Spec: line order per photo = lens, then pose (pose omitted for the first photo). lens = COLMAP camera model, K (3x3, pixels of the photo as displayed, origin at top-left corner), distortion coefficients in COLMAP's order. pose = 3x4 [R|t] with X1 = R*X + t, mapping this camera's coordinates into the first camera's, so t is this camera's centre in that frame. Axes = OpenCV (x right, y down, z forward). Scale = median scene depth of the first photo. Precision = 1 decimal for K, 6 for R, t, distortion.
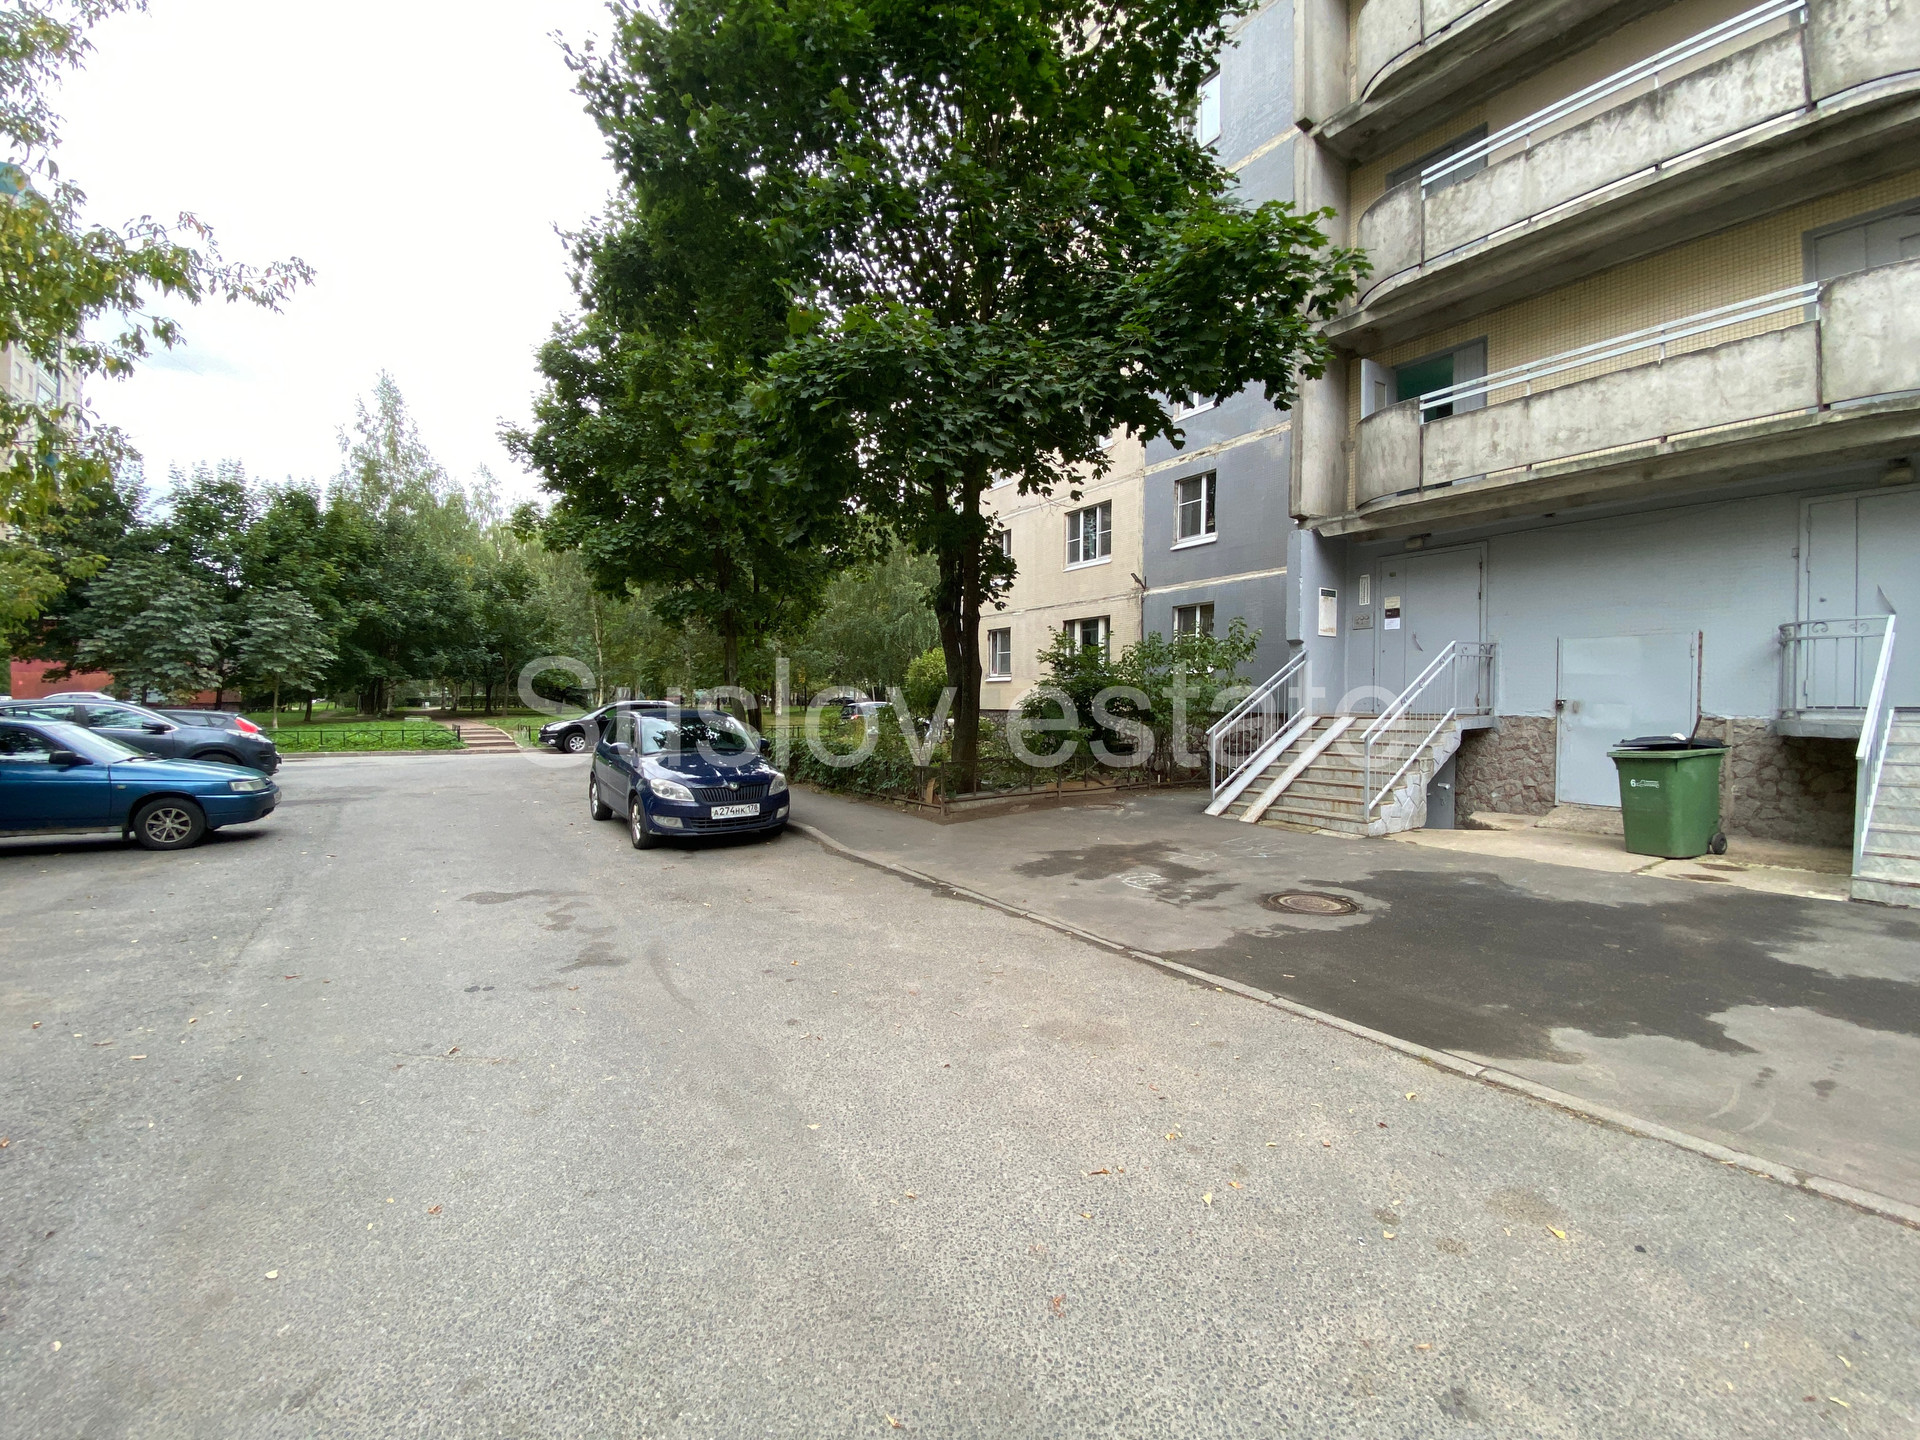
lens RADIAL K [[766.8, 0, 958.4], [0, 766.8, 723.6], [0, 0, 1]] dist [-0.035778, -0.000418]
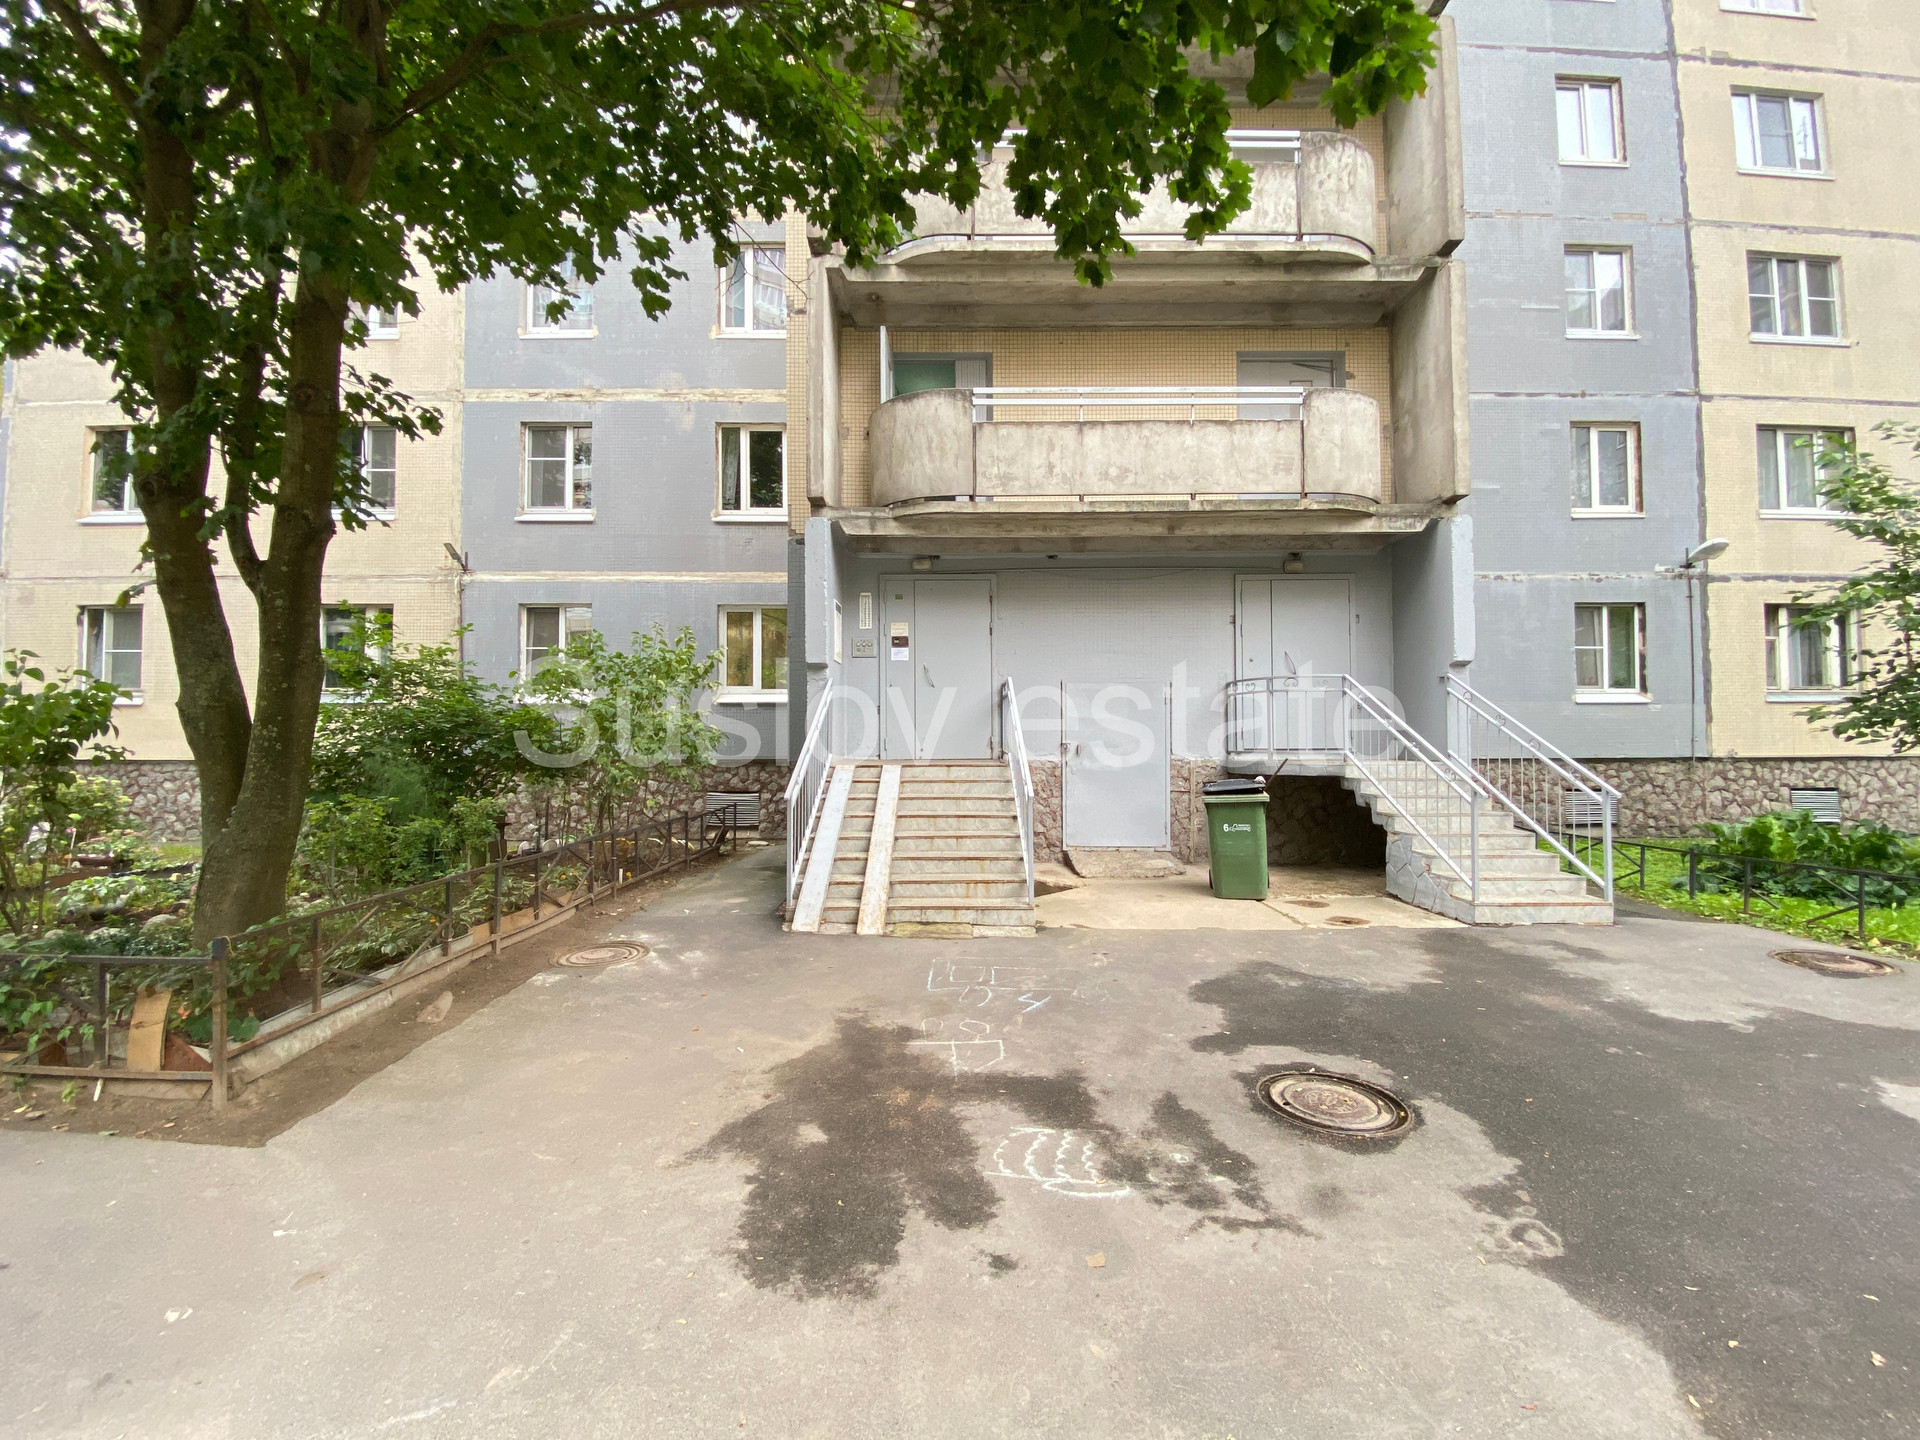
lens RADIAL K [[775.3, 0, 966.0], [0, 775.3, 722.0], [0, 0, 1]] dist [0.026897, -0.024714]
pose [[0.569001, 0.018551, 0.822128, -0.114708], [0.026944, 0.998788, -0.041185, -0.021603], [-0.821896, 0.045585, 0.567811, 0.538219]]
